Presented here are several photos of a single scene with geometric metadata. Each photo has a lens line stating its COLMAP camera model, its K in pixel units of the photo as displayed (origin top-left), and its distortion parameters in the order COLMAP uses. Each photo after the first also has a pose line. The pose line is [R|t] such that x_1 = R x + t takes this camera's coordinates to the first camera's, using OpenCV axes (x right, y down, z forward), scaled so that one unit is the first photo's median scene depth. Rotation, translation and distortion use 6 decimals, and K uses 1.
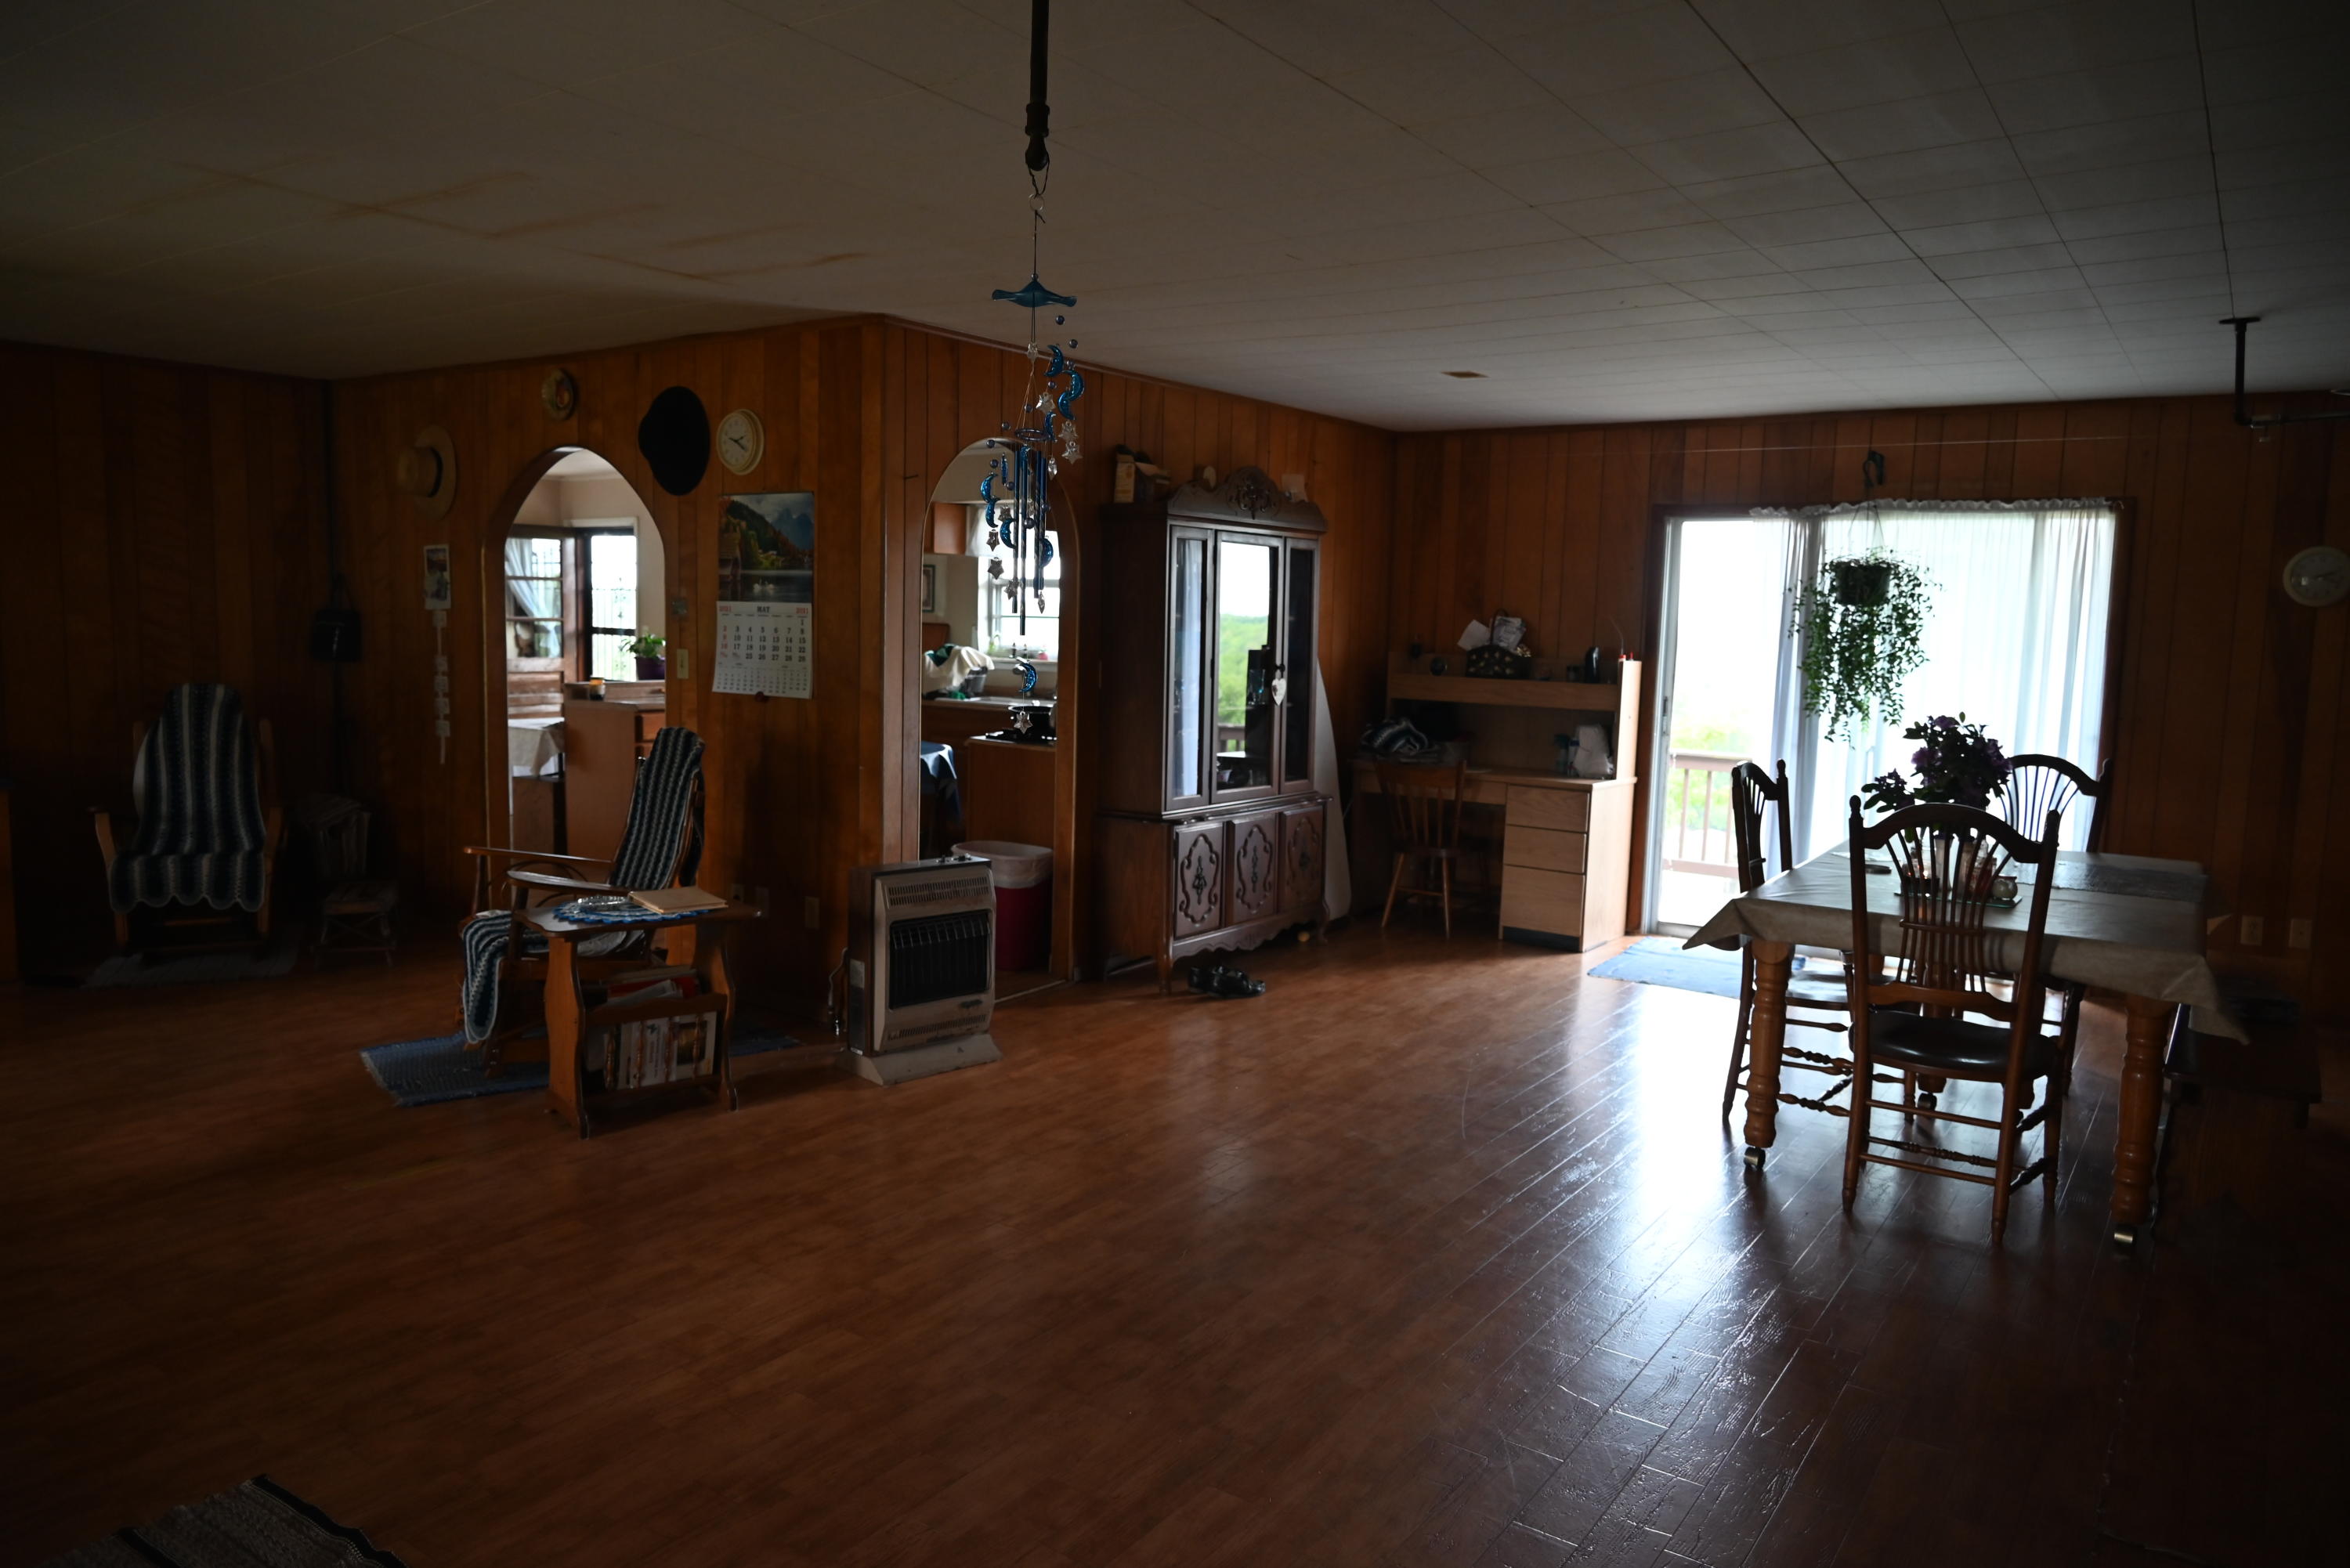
lens RADIAL K [[1550.9, 0, 1177.1], [0, 1550.9, 781.6], [0, 0, 1]] dist [-0.008987, 0.004332]
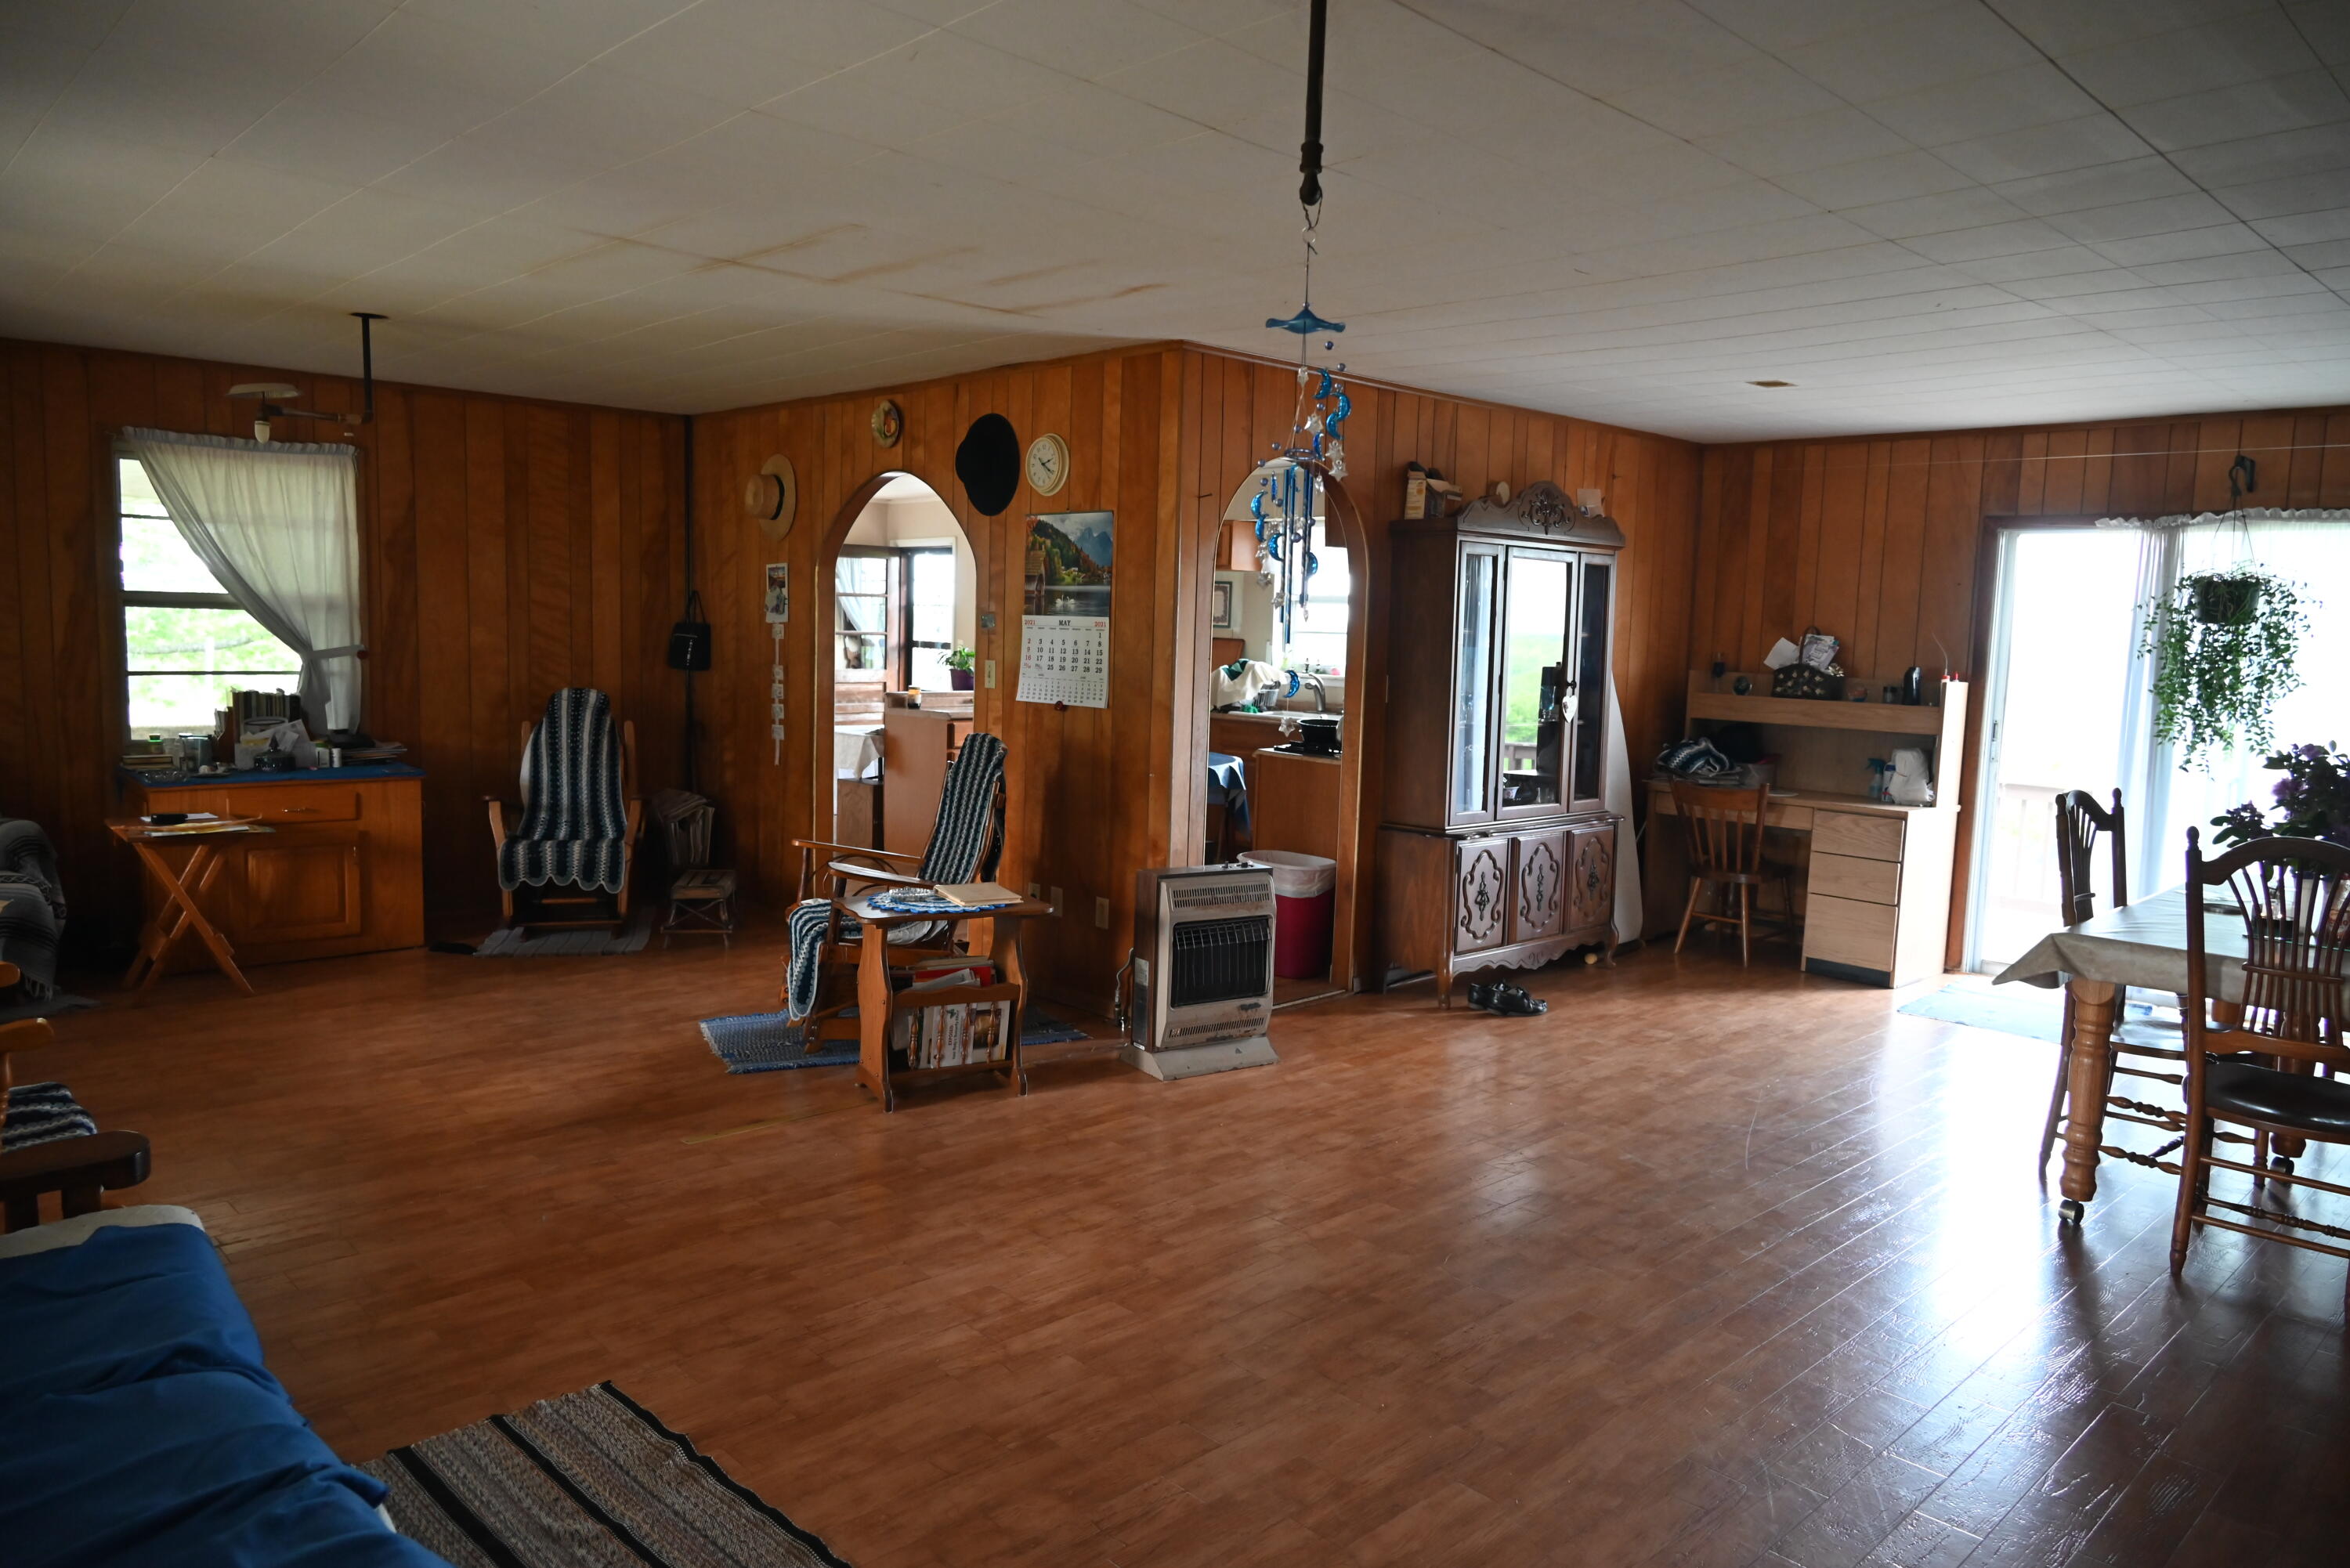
lens RADIAL K [[1550.9, 0, 1176.5], [0, 1550.9, 784.0], [0, 0, 1]] dist [-0.008987, 0.004332]
pose [[0.981340, 0.023212, -0.190876, 0.011425], [-0.025092, 0.999657, -0.007437, 0.004087], [0.190638, 0.012087, 0.981586, -0.019171]]
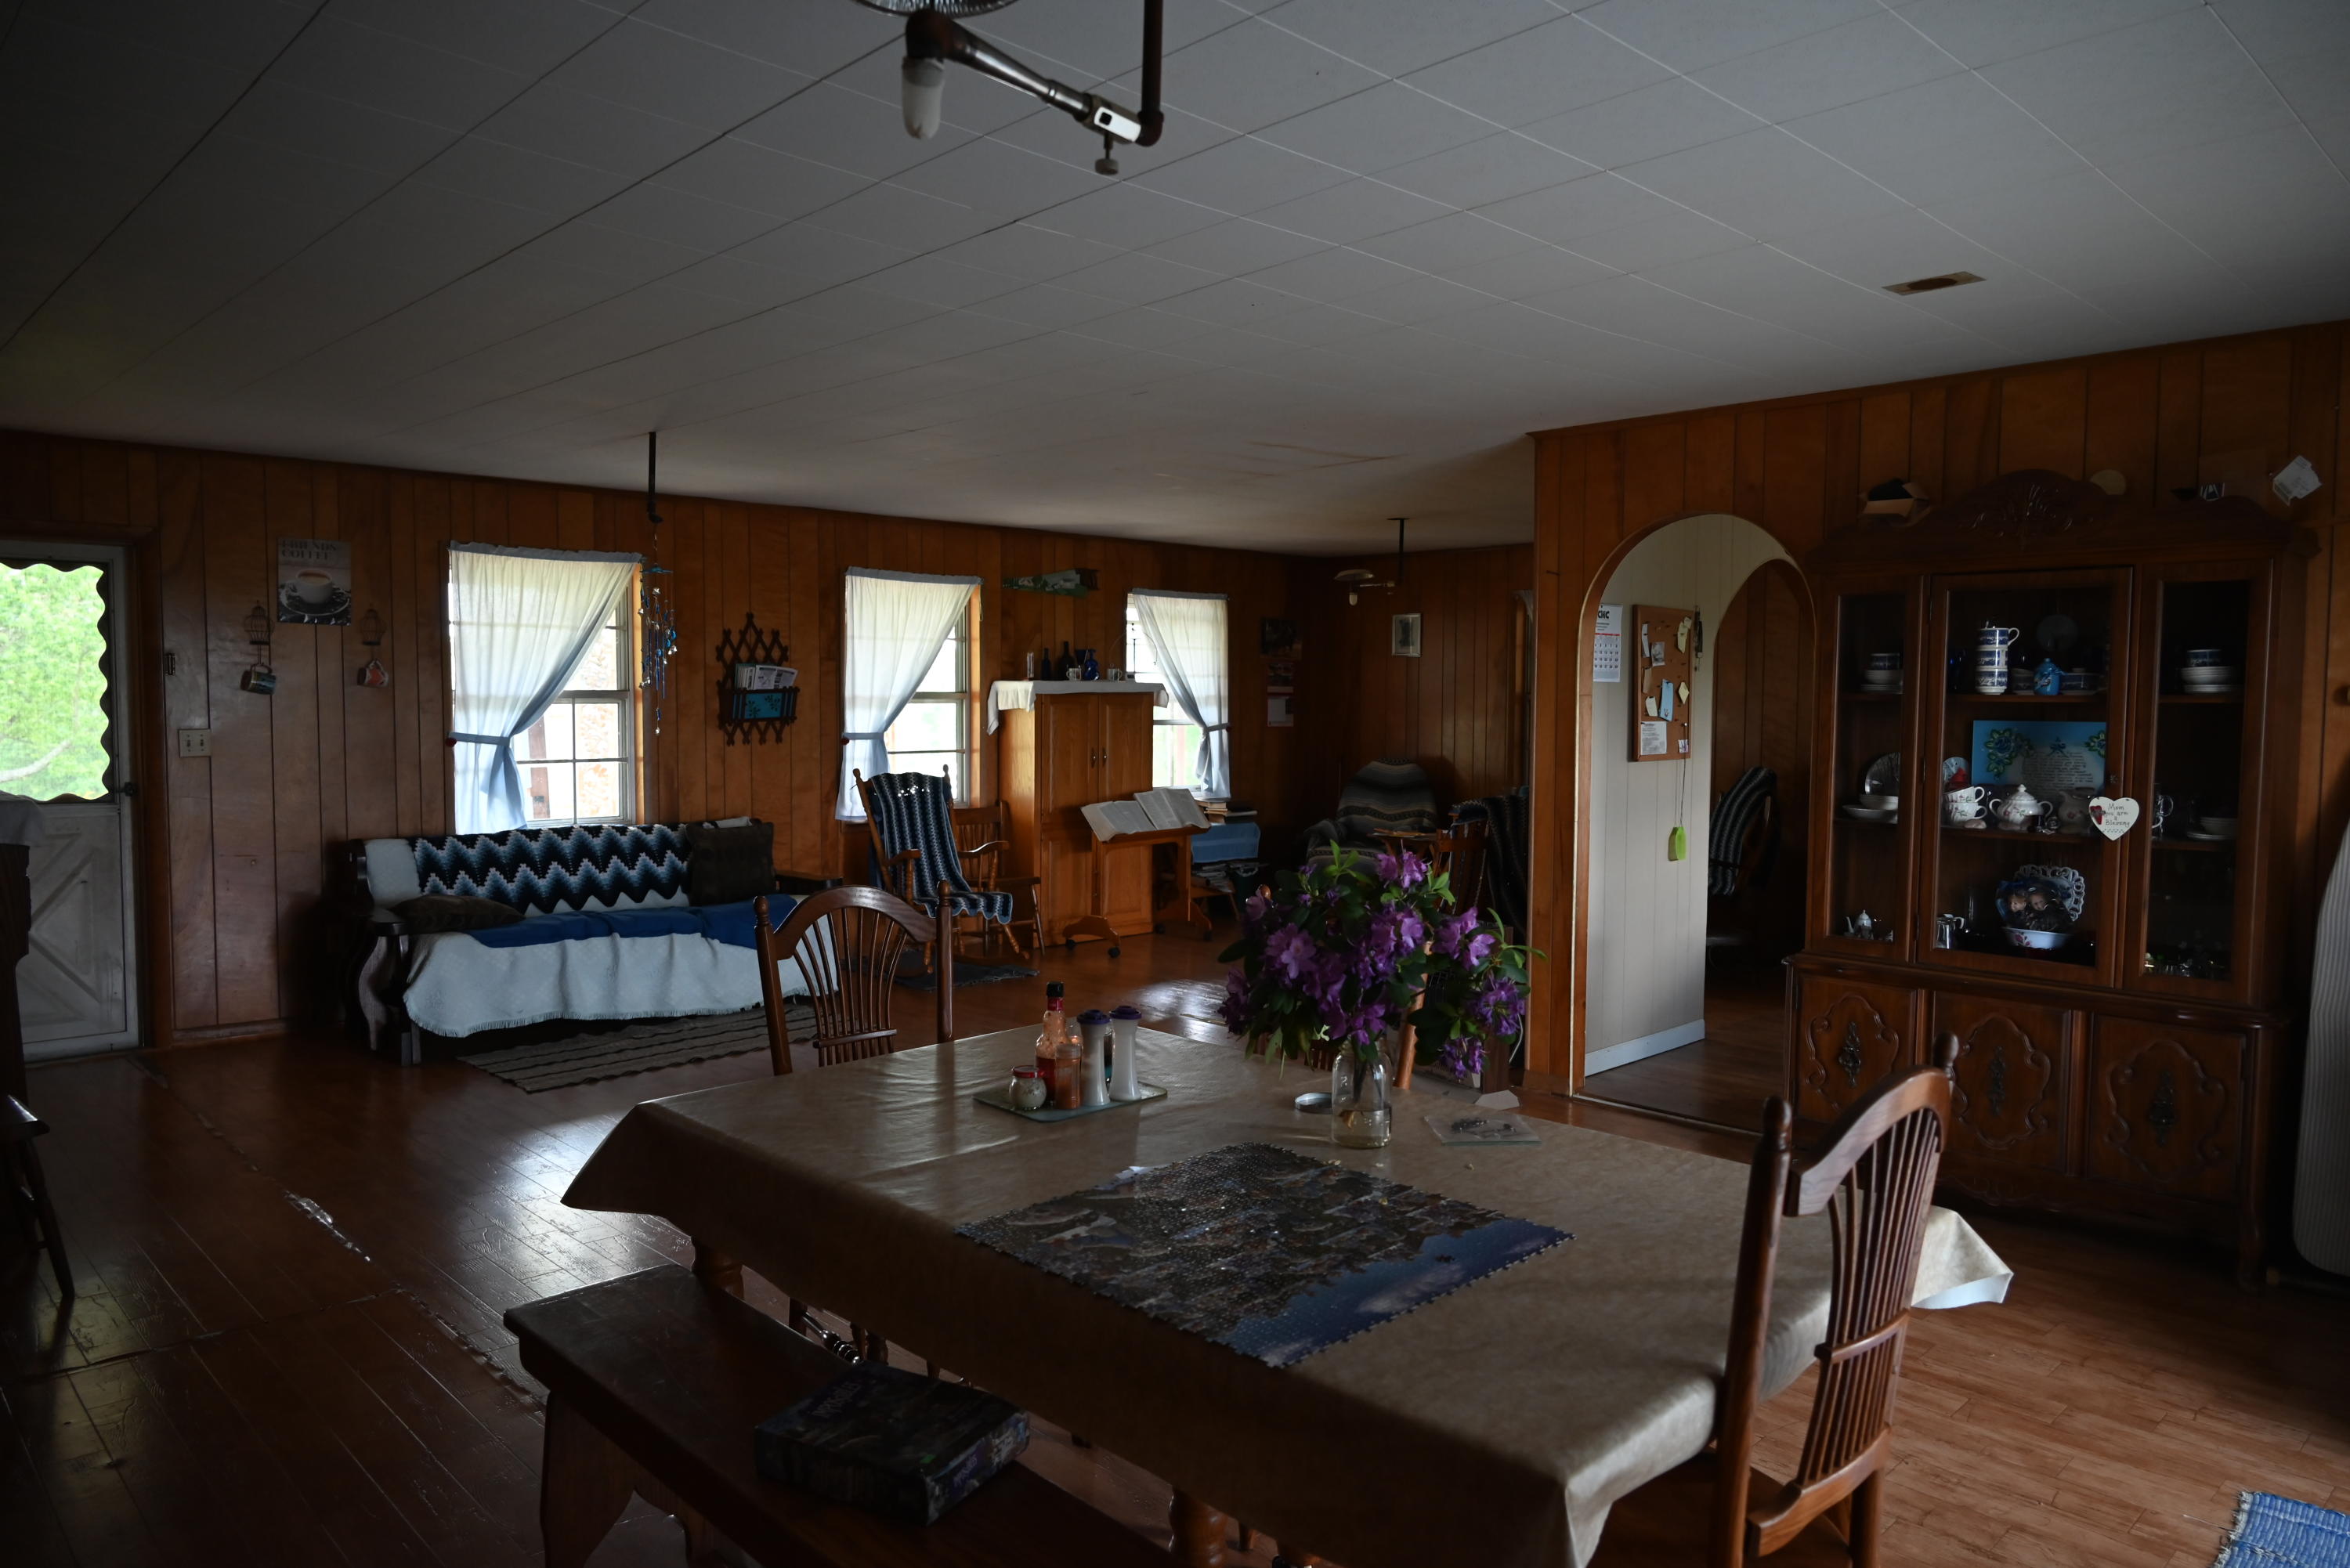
lens RADIAL K [[1550.9, 0, 1158.9], [0, 1550.9, 784.6], [0, 0, 1]] dist [-0.008987, 0.004332]
pose [[-0.194084, 0.032253, -0.980455, 0.887995], [-0.115410, 0.991768, 0.055471, -0.074636], [0.974172, 0.123920, -0.188764, 0.901290]]
